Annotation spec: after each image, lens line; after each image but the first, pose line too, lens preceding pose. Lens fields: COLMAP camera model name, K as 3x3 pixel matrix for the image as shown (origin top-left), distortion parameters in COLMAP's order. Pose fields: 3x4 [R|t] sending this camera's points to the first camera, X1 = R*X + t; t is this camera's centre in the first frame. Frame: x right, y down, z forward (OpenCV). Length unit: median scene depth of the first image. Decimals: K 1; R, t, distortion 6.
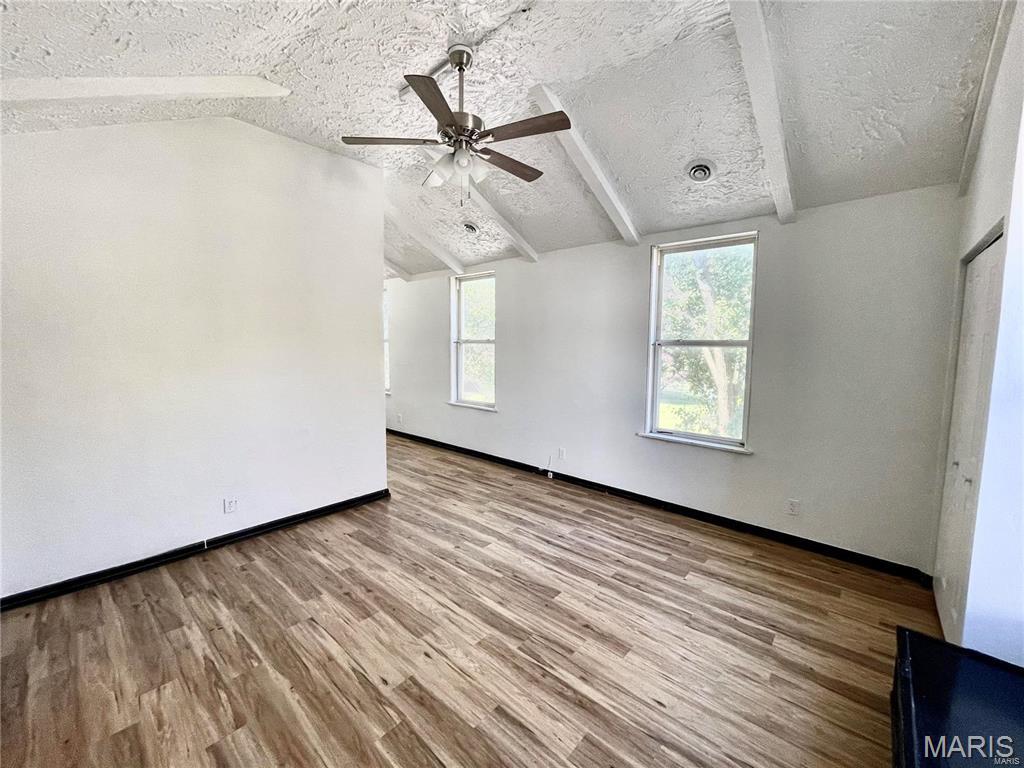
lens RADIAL K [[411.7, 0, 512.0], [0, 411.7, 384.0], [0, 0, 1]] dist [0.001557, 0.000048]
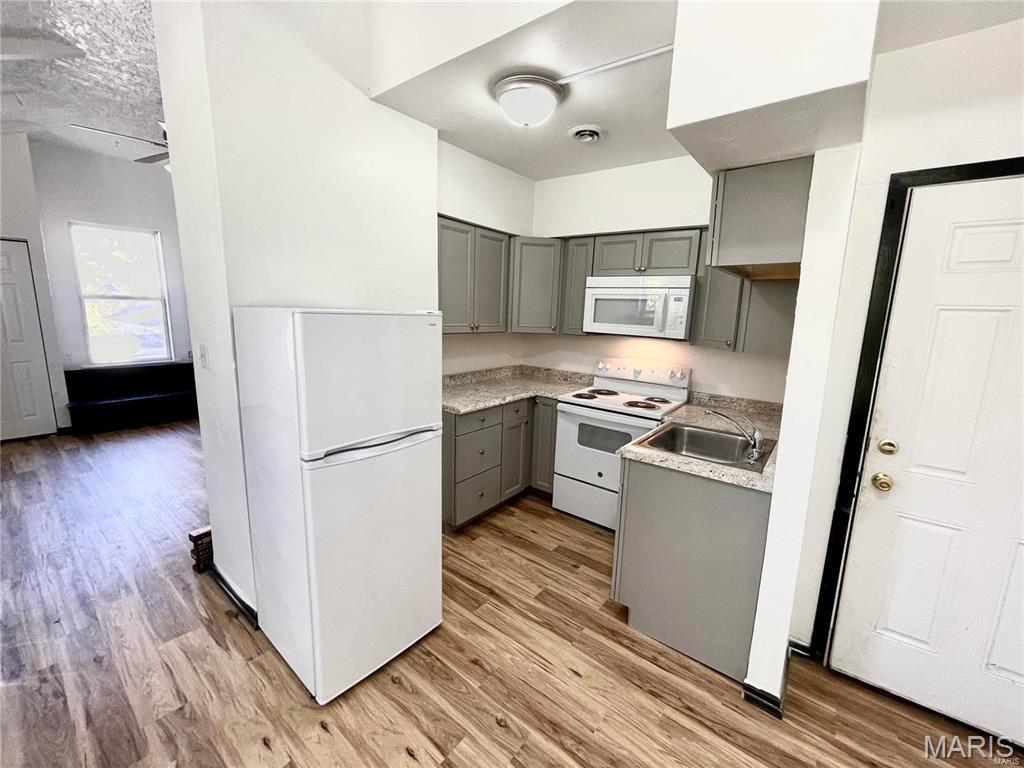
lens RADIAL K [[411.7, 0, 512.0], [0, 411.7, 384.0], [0, 0, 1]] dist [0.001557, 0.000048]
pose [[-0.997418, -0.034656, -0.062907, -1.114775], [-0.050427, 0.961593, 0.269806, -0.244396], [0.051141, 0.272281, -0.960858, 2.527052]]
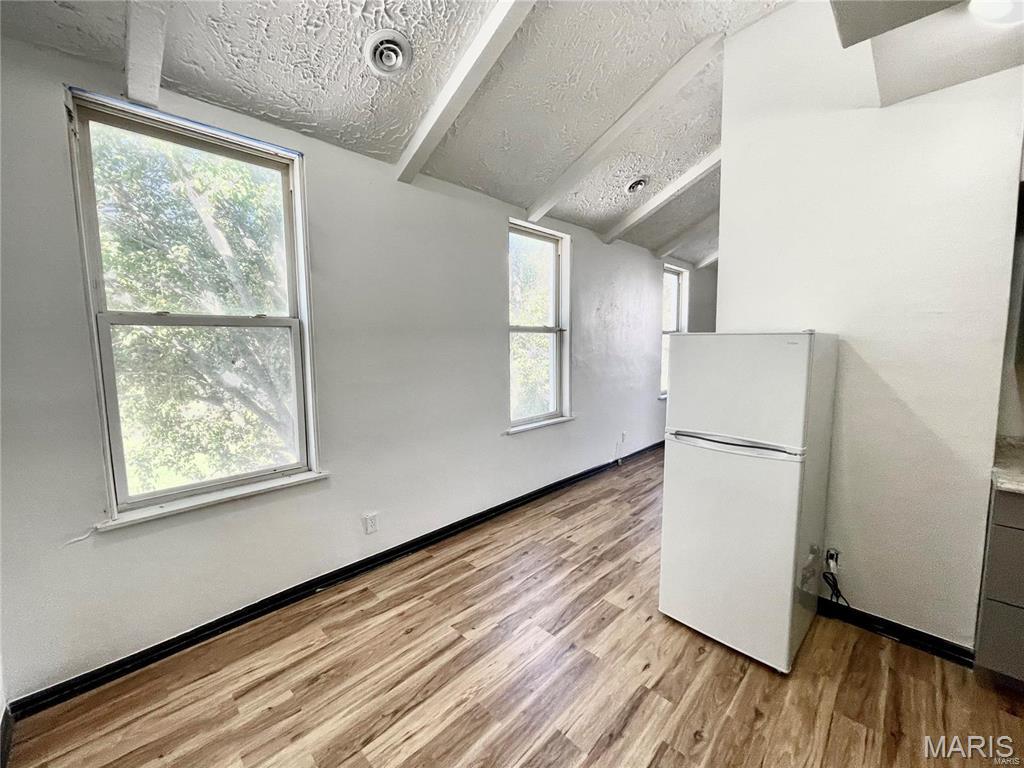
lens RADIAL K [[411.7, 0, 512.0], [0, 411.7, 384.0], [0, 0, 1]] dist [0.001557, 0.000048]
pose [[0.048000, -0.110832, 0.992679, -1.727671], [0.107009, 0.988676, 0.105211, -0.199679], [-0.993099, 0.101176, 0.059317, 2.253204]]
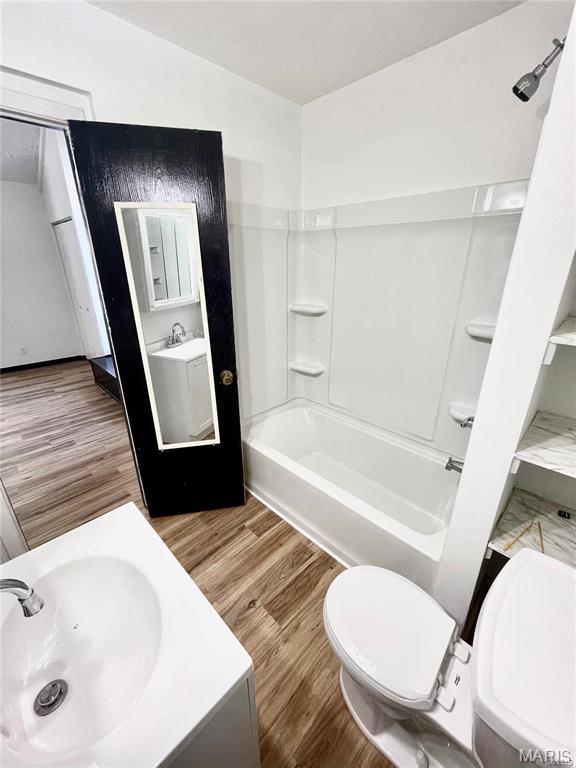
lens RADIAL K [[308.8, 0, 288.0], [0, 308.8, 384.0], [0, 0, 1]] dist [0.001557, 0.000048]
pose [[0.060138, -0.366211, 0.928587, -0.855669], [0.098274, 0.927923, 0.359584, 0.059161], [-0.993341, 0.069631, 0.091793, -0.481386]]
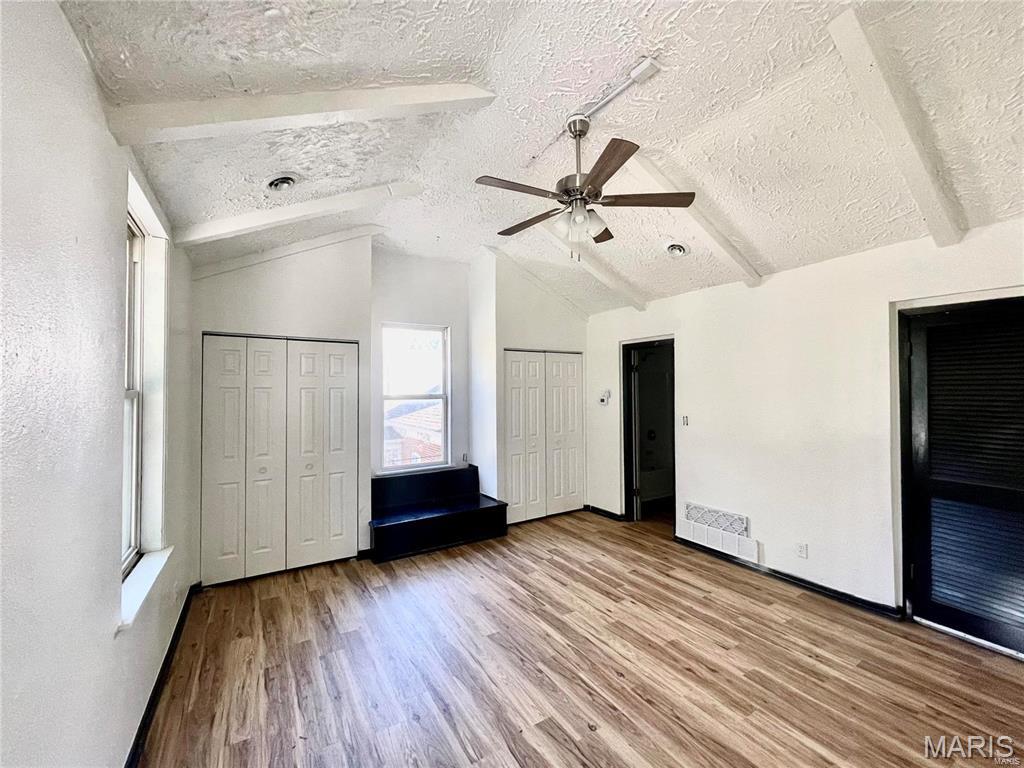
lens RADIAL K [[411.7, 0, 512.0], [0, 411.7, 384.0], [0, 0, 1]] dist [0.001557, 0.000048]
pose [[-0.956388, 0.004042, 0.292072, -0.253566], [0.028542, 0.996412, 0.079672, -0.206321], [-0.290702, 0.084533, -0.953072, 1.999113]]
